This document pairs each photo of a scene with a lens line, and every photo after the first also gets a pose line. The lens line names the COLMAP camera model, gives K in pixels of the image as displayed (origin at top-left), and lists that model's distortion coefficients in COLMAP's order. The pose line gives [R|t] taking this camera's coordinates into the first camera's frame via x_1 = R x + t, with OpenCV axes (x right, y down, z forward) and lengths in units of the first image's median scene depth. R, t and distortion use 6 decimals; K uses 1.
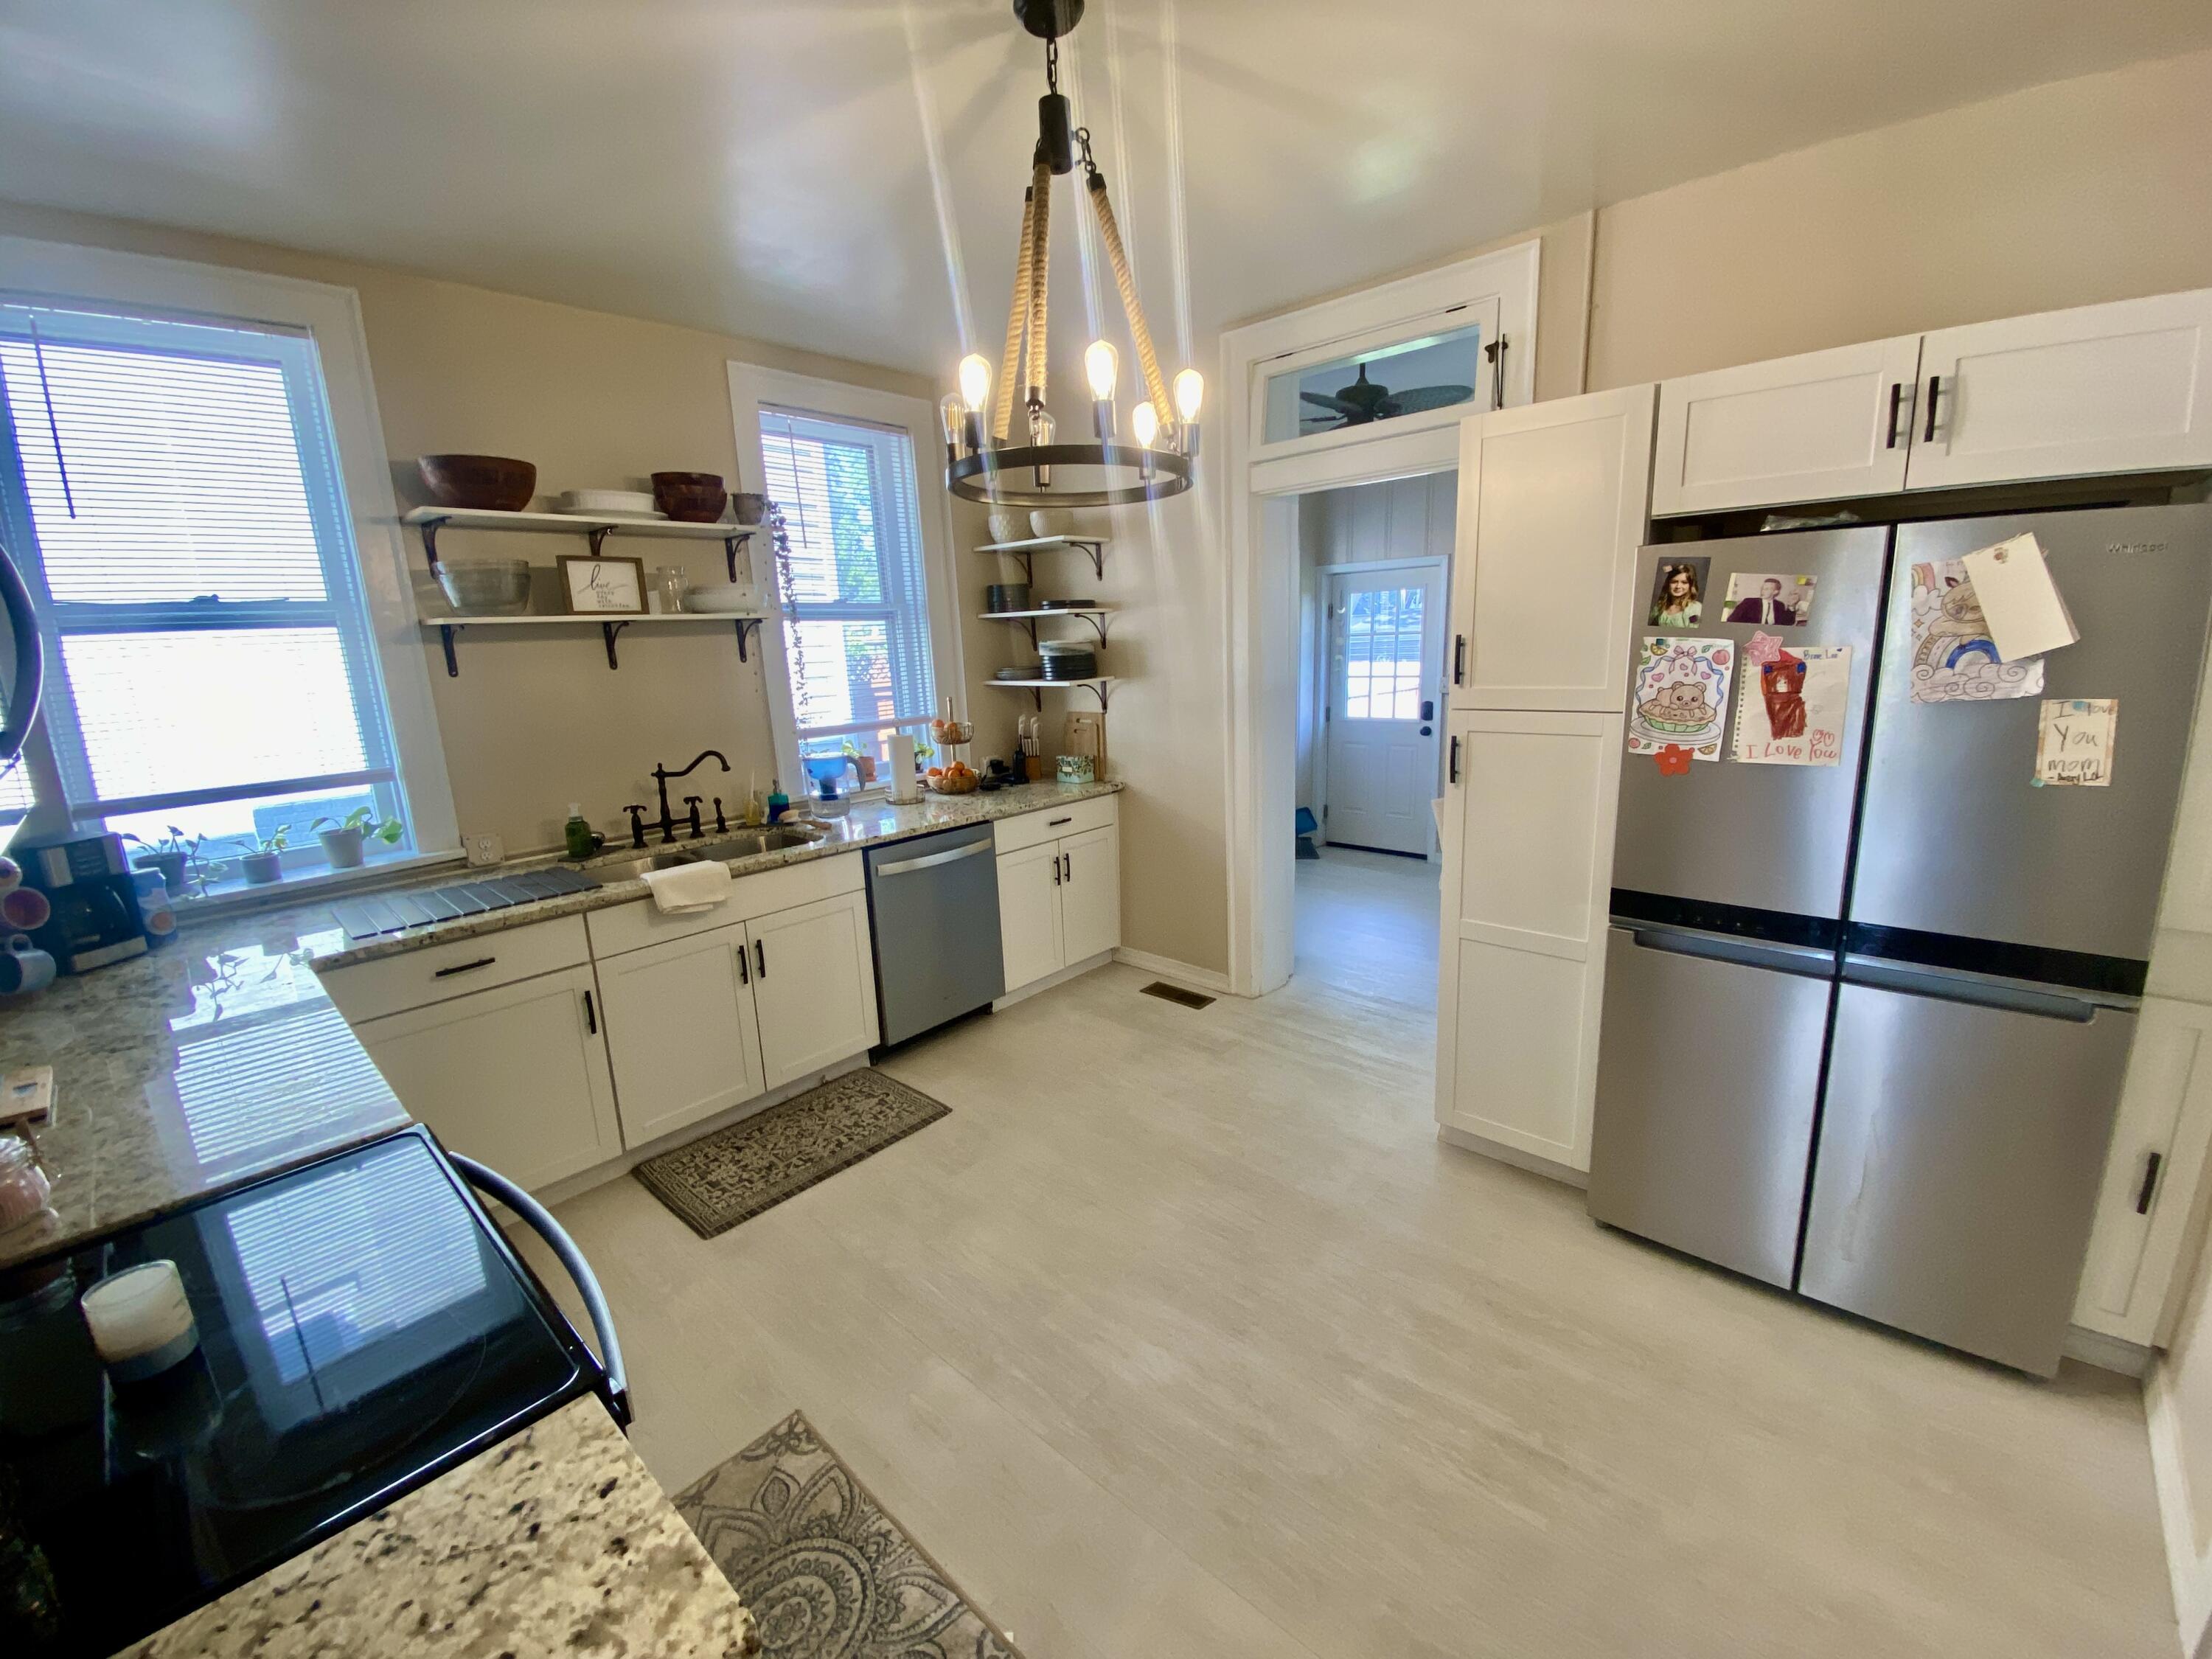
lens RADIAL K [[887.4, 0, 1109.7], [0, 887.4, 828.1], [0, 0, 1]] dist [0.019318, -0.021065]
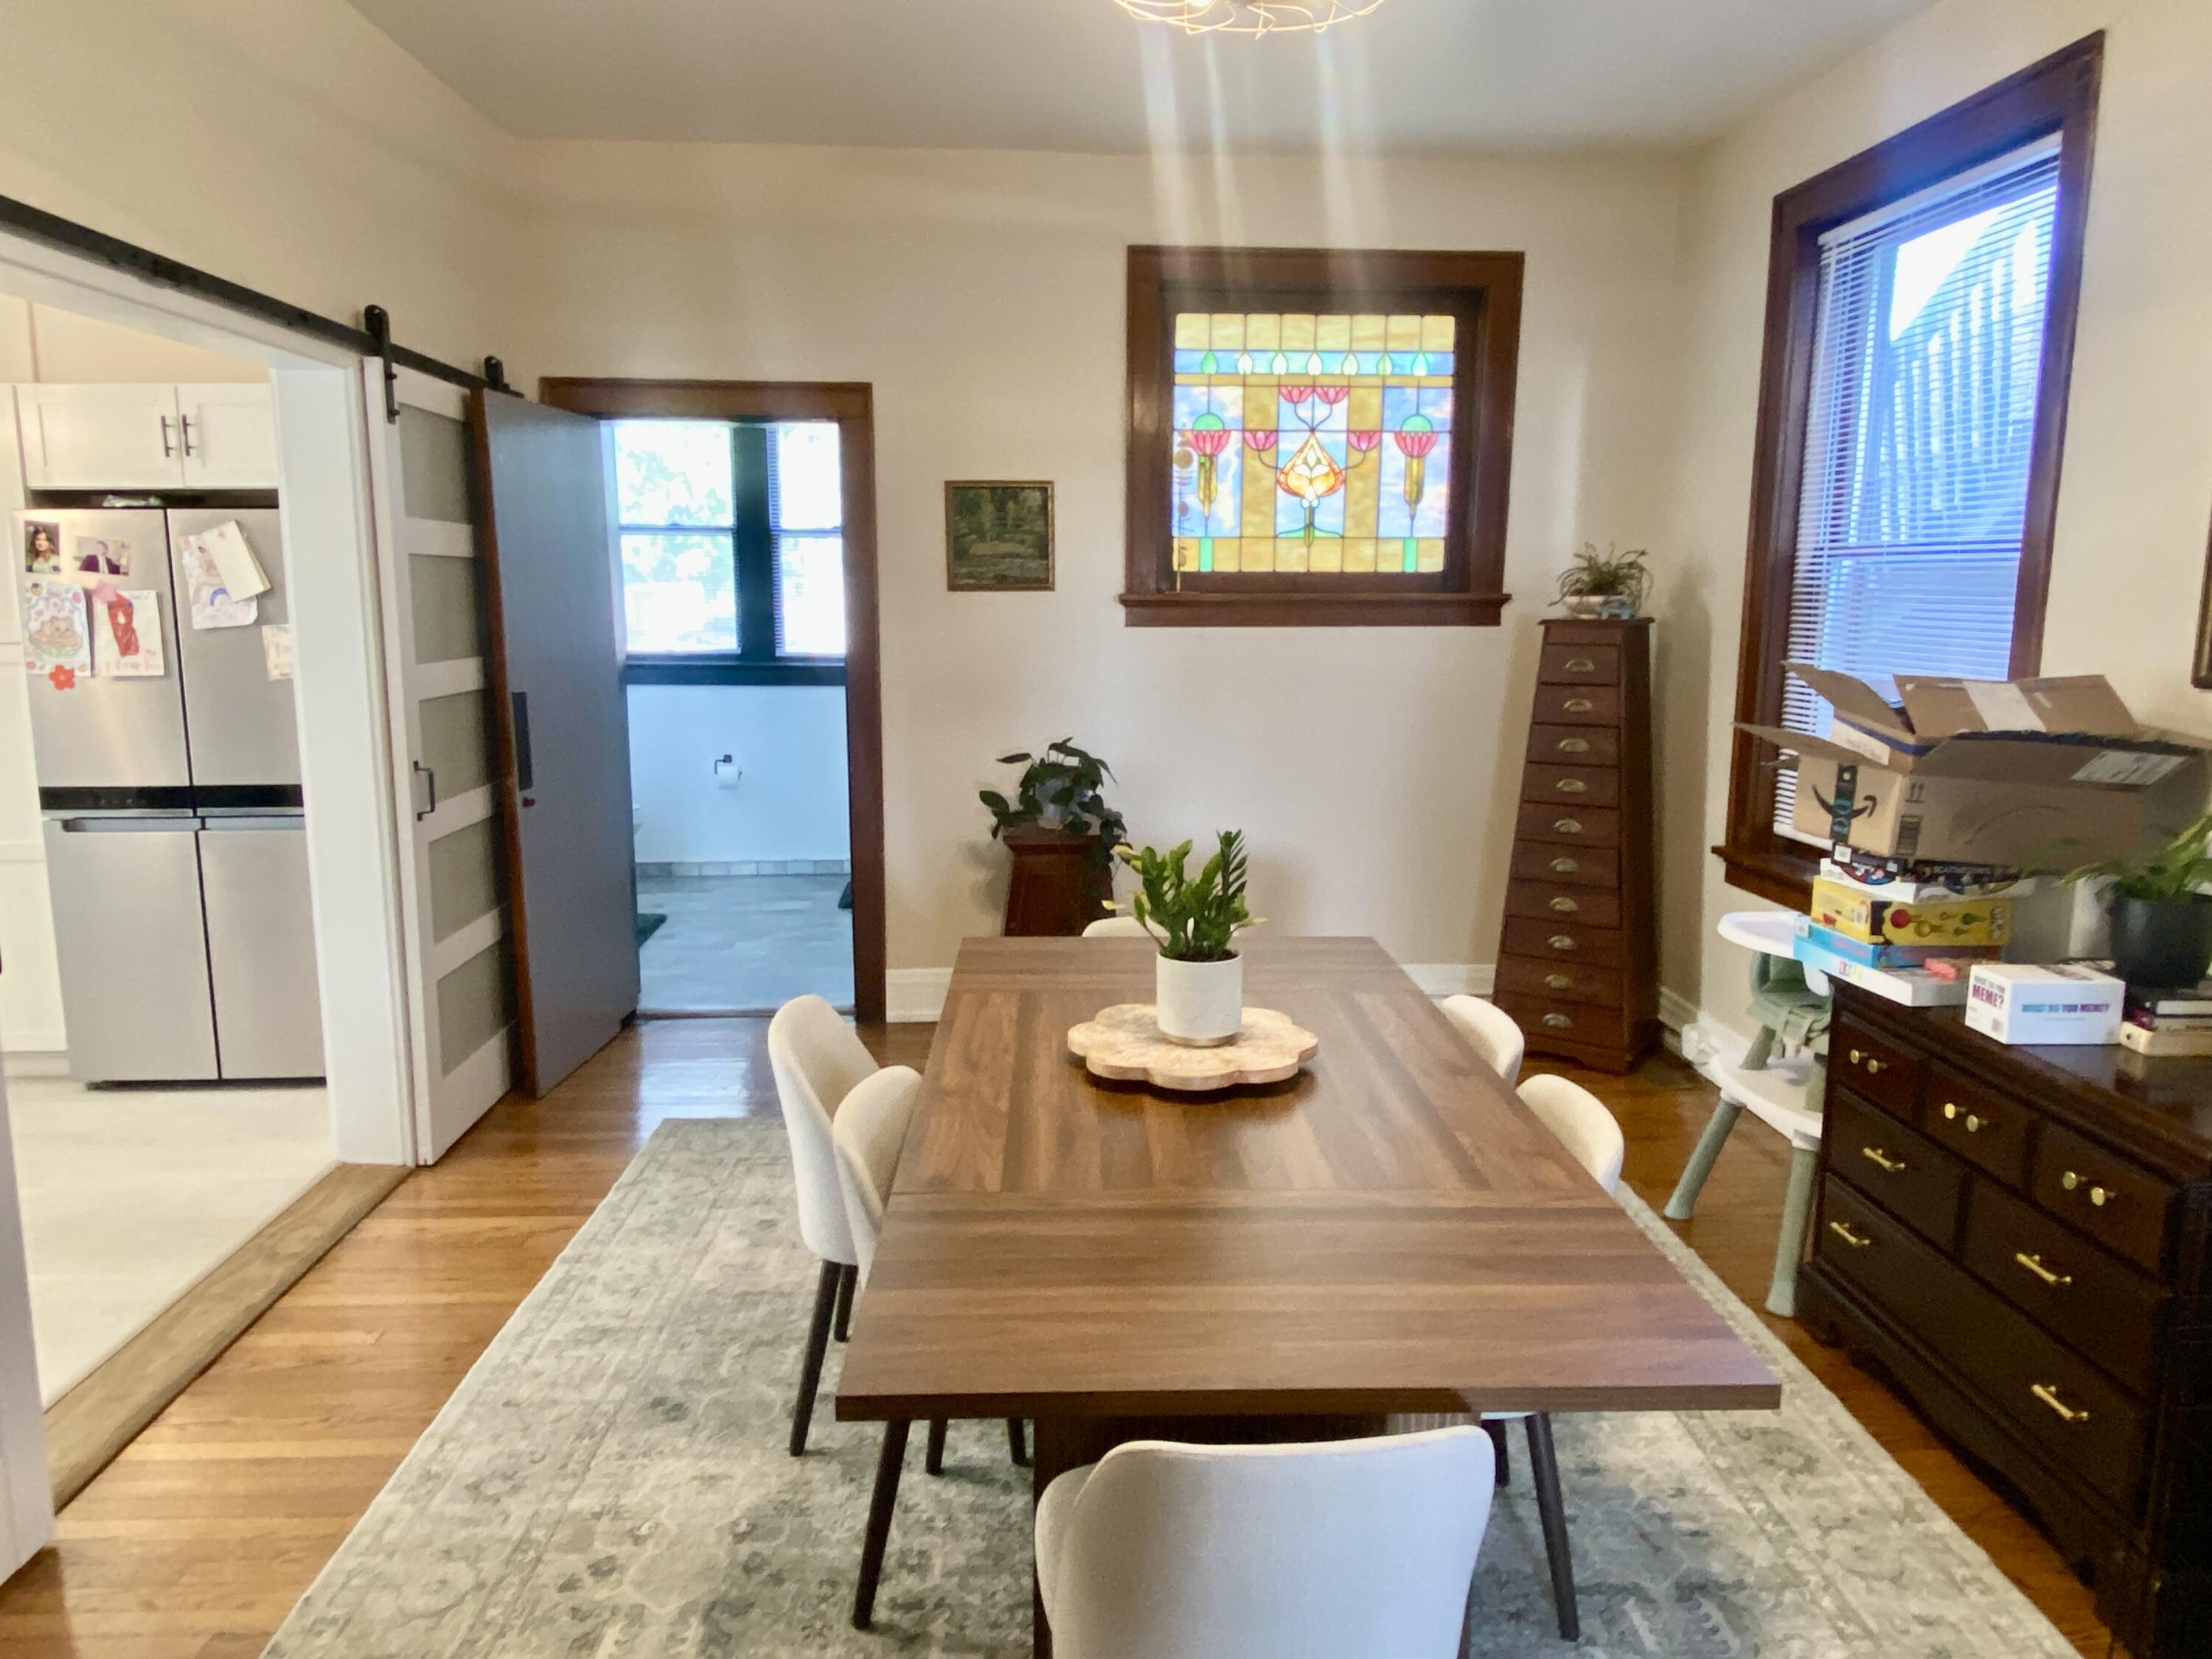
lens RADIAL K [[1458.0, 0, 1105.0], [0, 1458.0, 819.4], [0, 0, 1]] dist [0.106472, -0.125837]
pose [[0.708366, -0.069977, 0.702368, 0.131059], [0.120024, 0.992524, -0.022164, 0.257664], [-0.695566, 0.100001, 0.711468, -1.123470]]
